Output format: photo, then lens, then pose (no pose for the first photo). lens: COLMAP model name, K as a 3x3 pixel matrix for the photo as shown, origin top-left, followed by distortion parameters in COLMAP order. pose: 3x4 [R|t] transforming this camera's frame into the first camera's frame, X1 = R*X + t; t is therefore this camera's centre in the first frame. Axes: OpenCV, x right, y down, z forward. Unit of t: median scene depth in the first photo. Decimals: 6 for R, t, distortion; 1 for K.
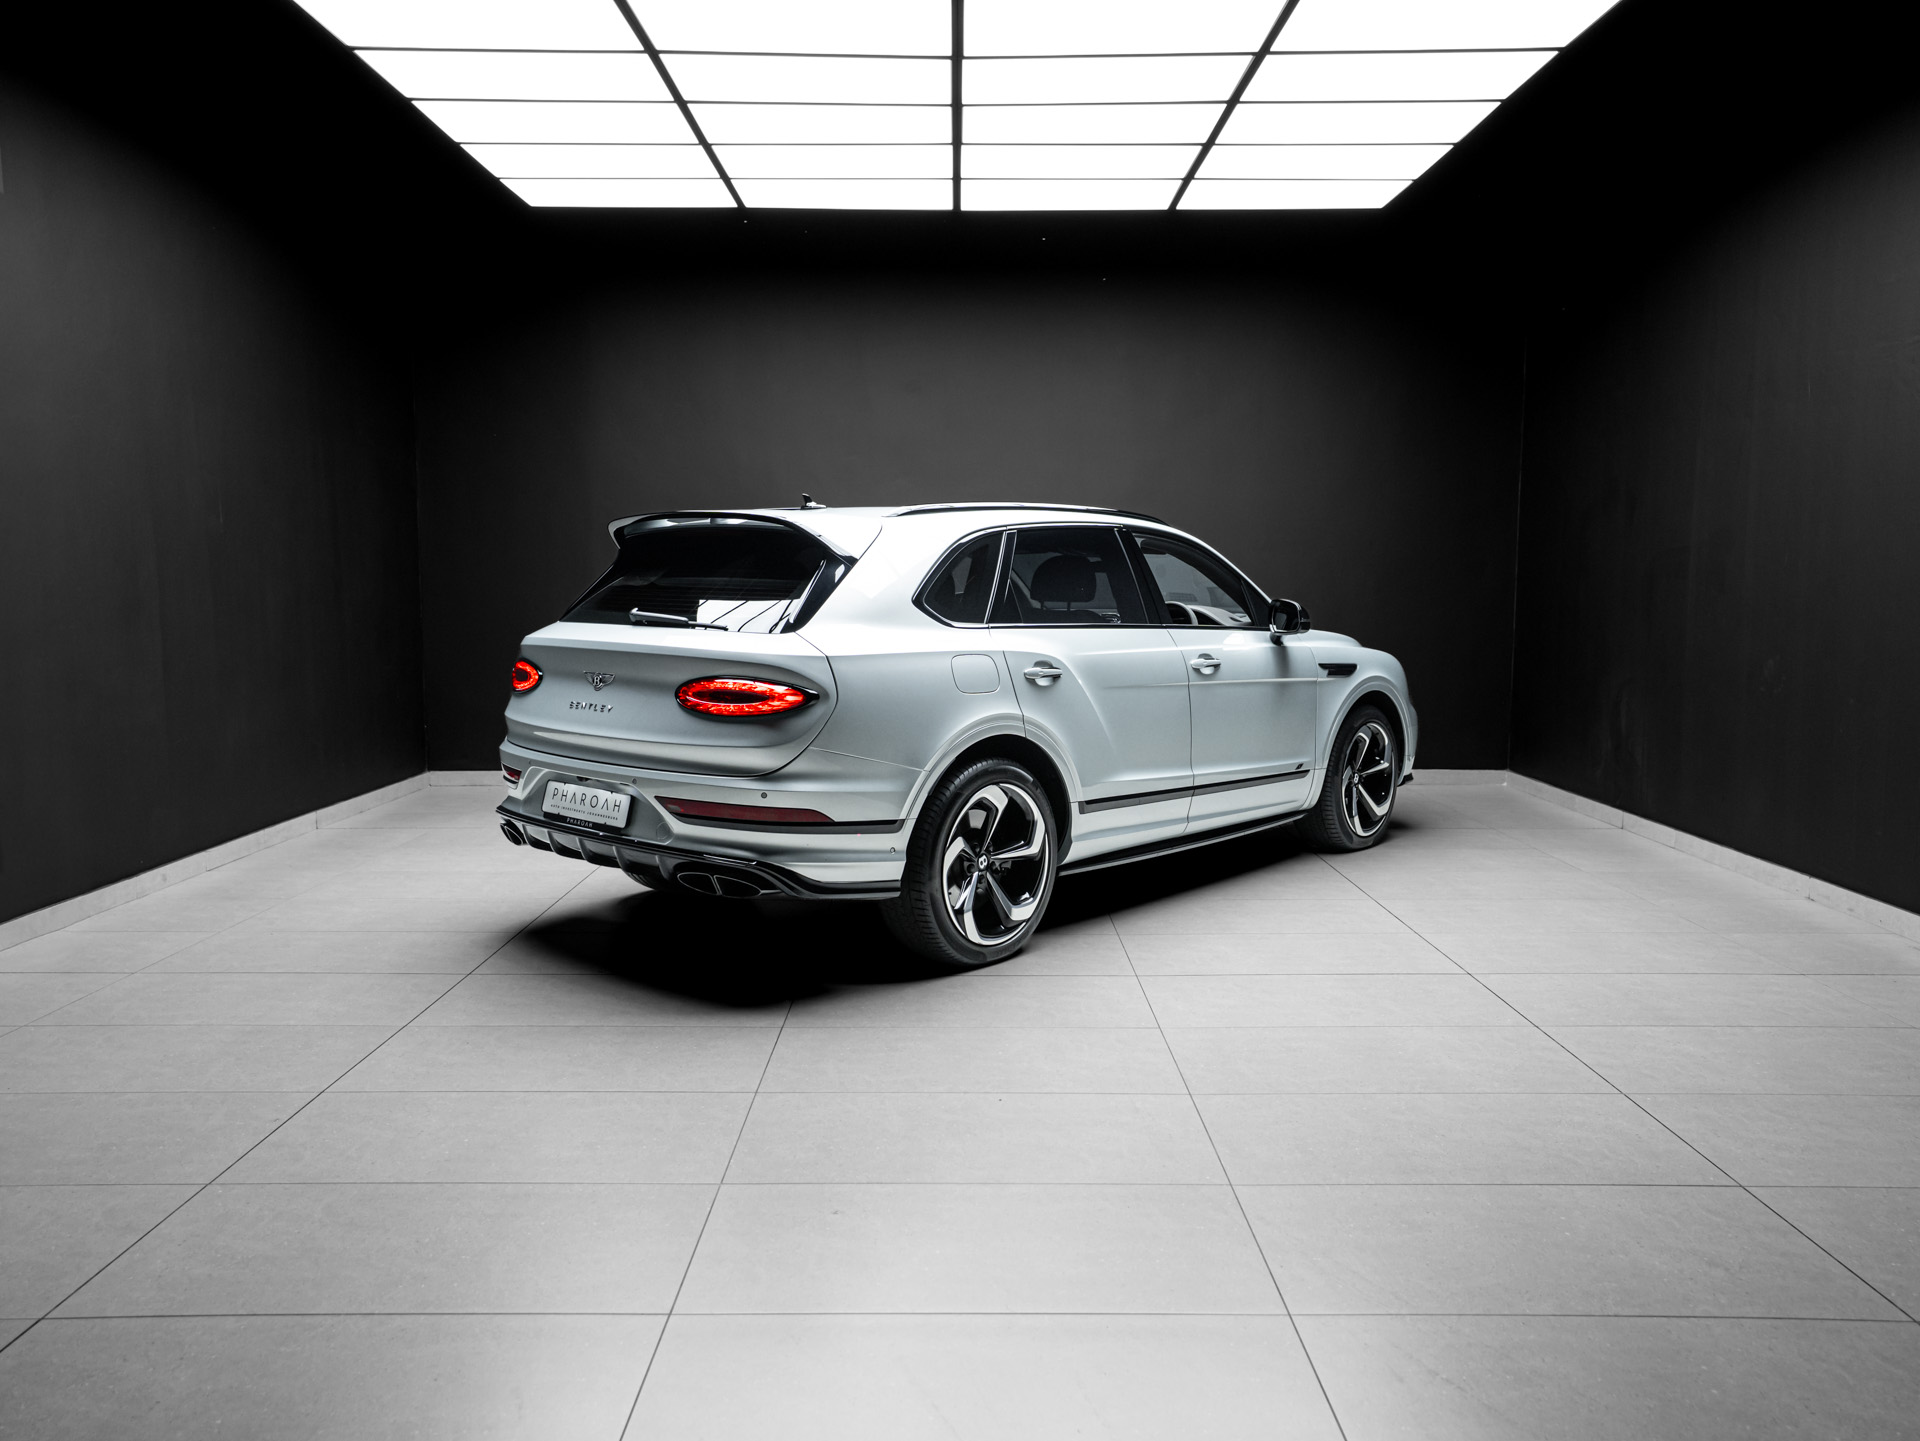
lens RADIAL K [[1392.8, 0, 960.0], [0, 1392.8, 720.5], [0, 0, 1]] dist [-0.023784, 0.058354]
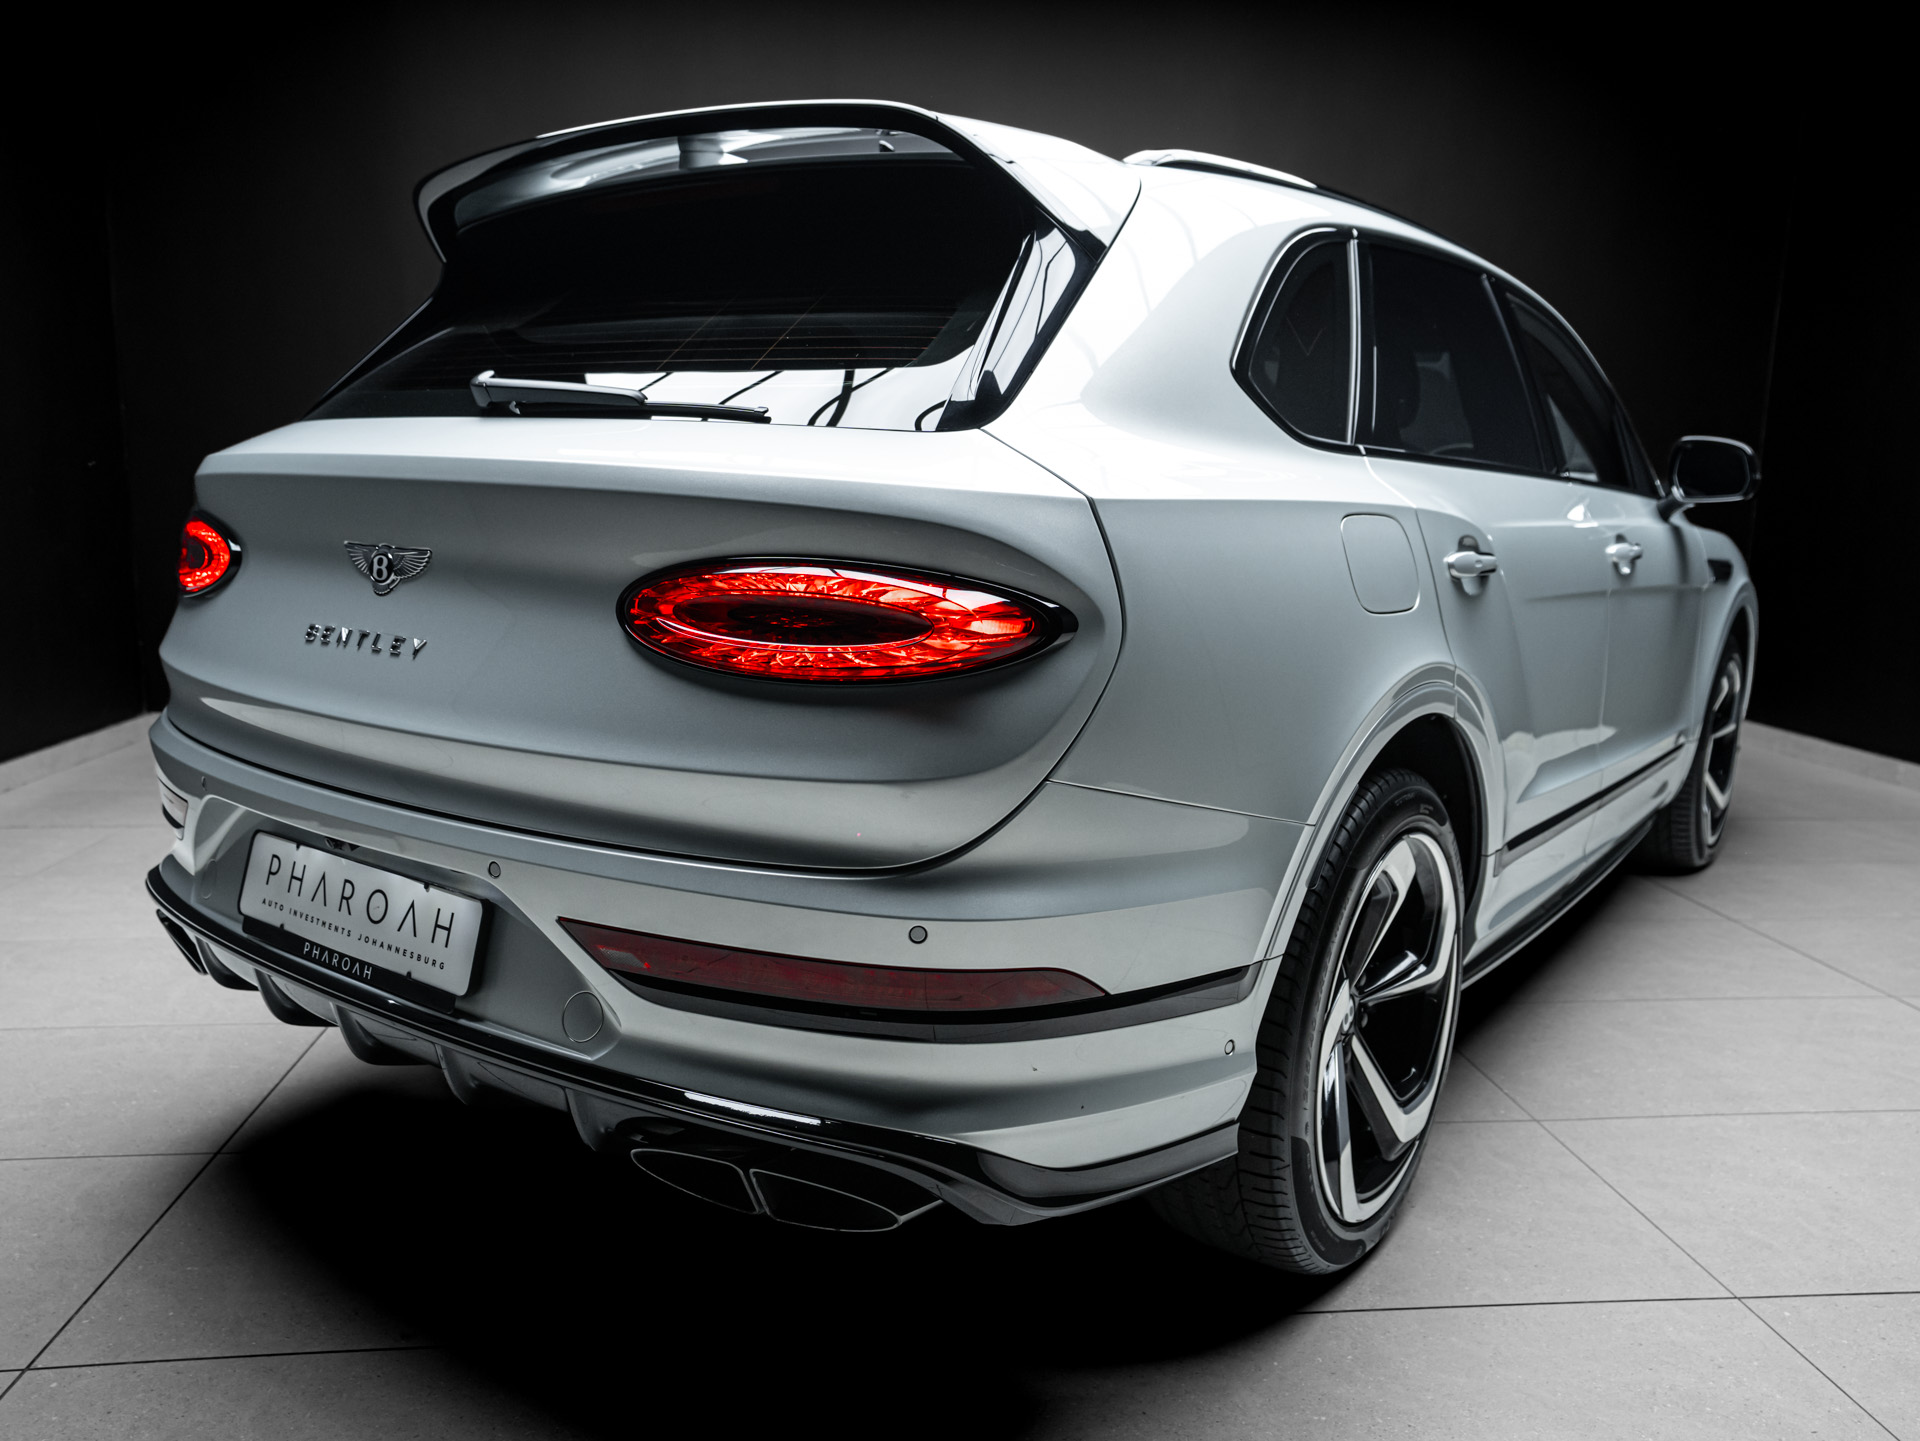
lens RADIAL K [[1392.8, 0, 960.0], [0, 1392.8, 720.5], [0, 0, 1]] dist [-0.023784, 0.058354]
pose [[0.994590, 0.003007, 0.103833, -0.152461], [-0.010272, 0.997529, 0.069499, -0.015922], [-0.103368, -0.070190, 0.992164, 0.638484]]
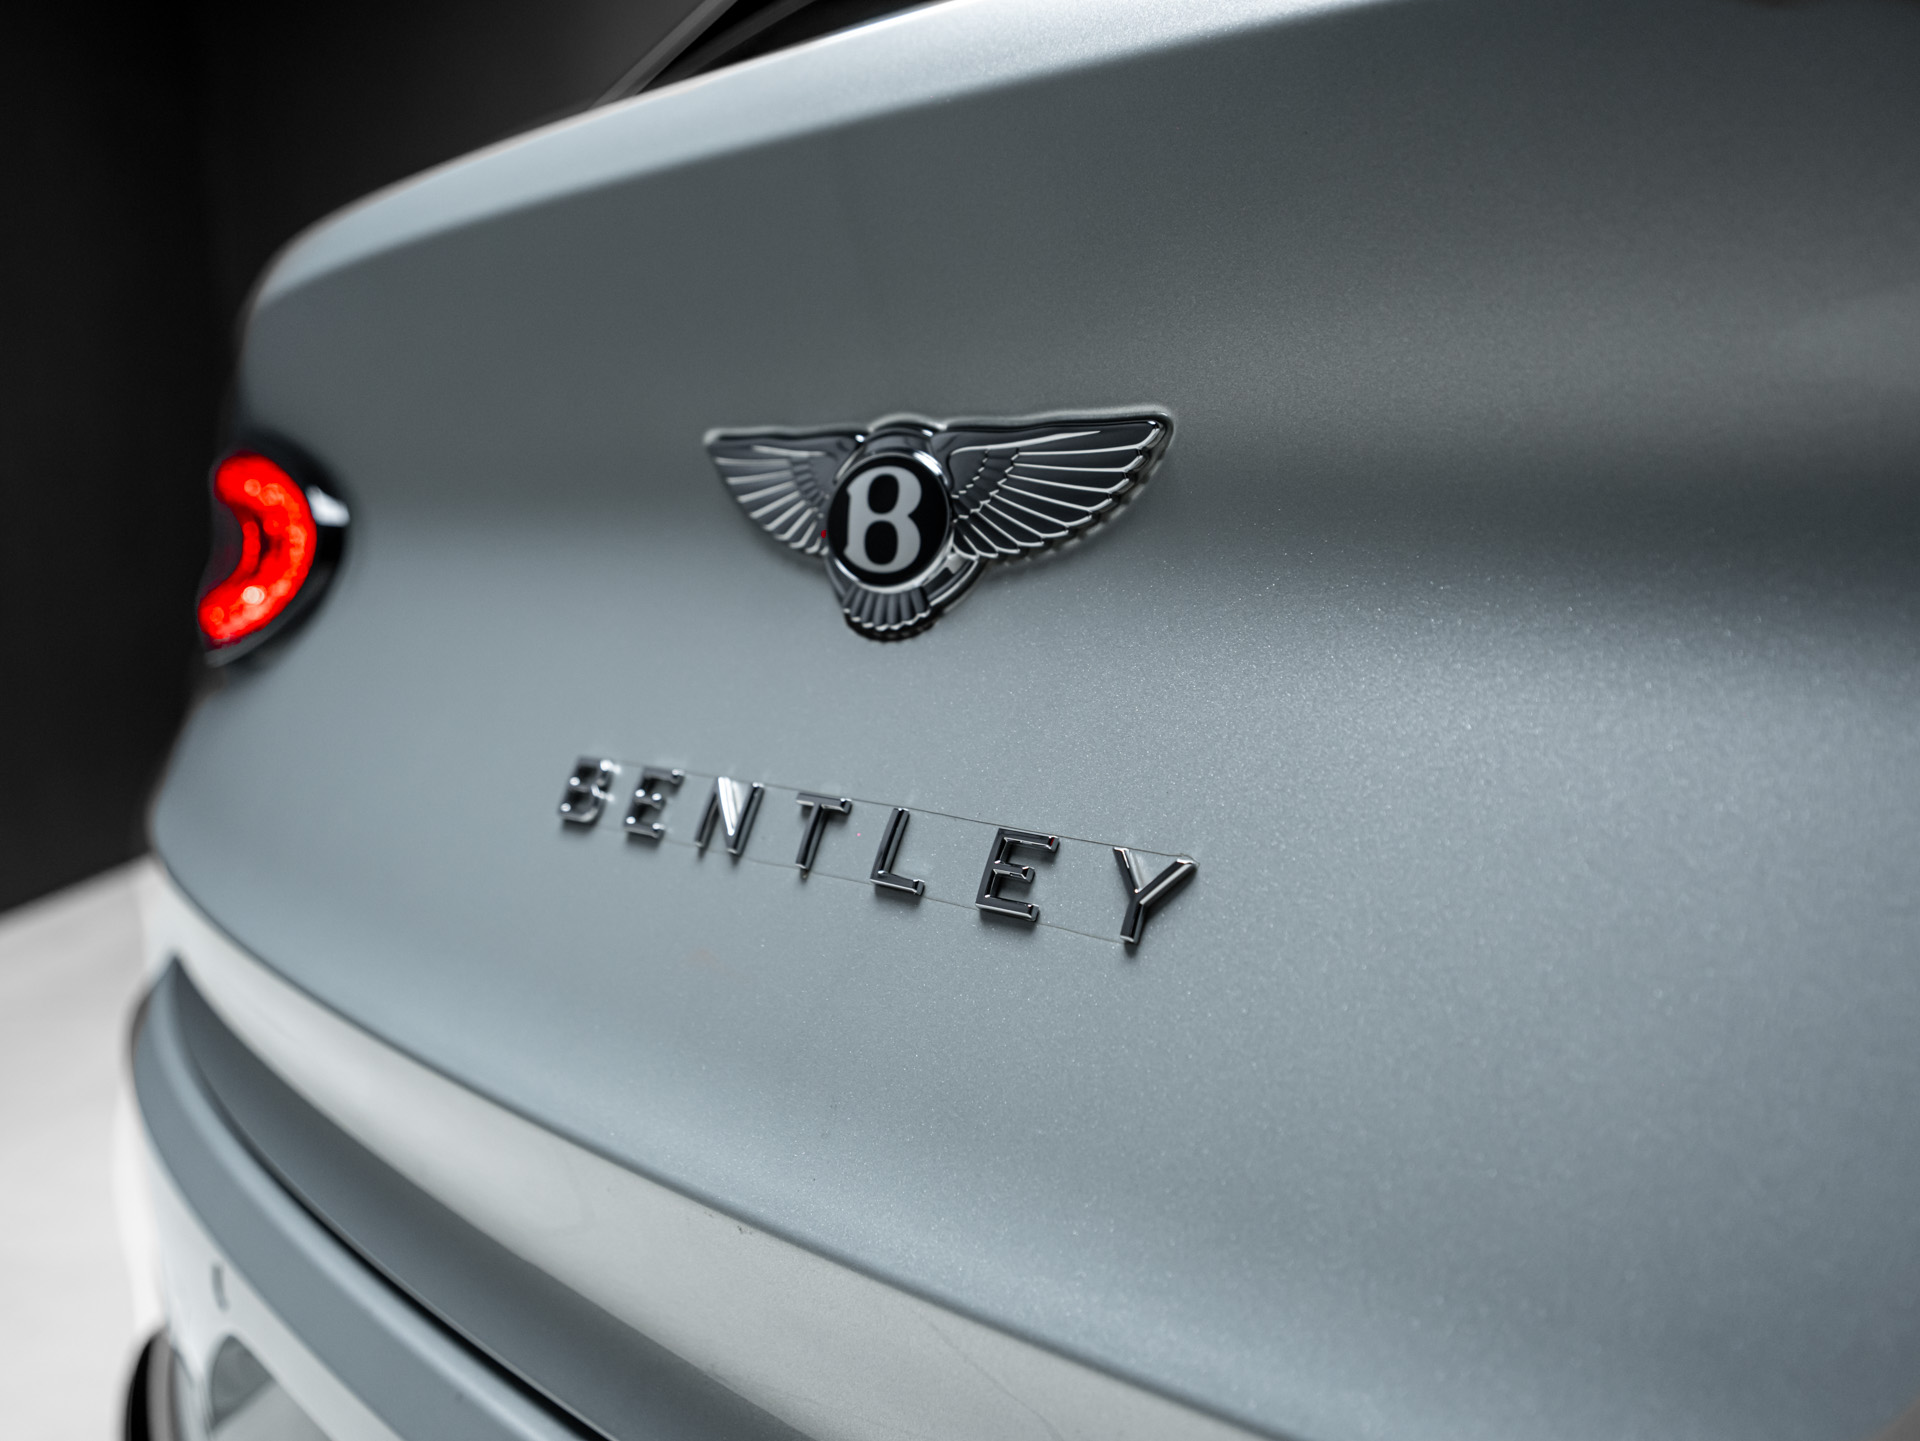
lens RADIAL K [[1570.4, 0, 960.0], [0, 1570.4, 720.5], [0, 0, 1]] dist [0.000762, 0.000352]
pose [[0.999513, -0.017623, -0.025758, -0.258223], [0.018626, 0.999056, 0.039239, -0.020451], [0.025042, -0.039700, 0.998898, 0.920863]]
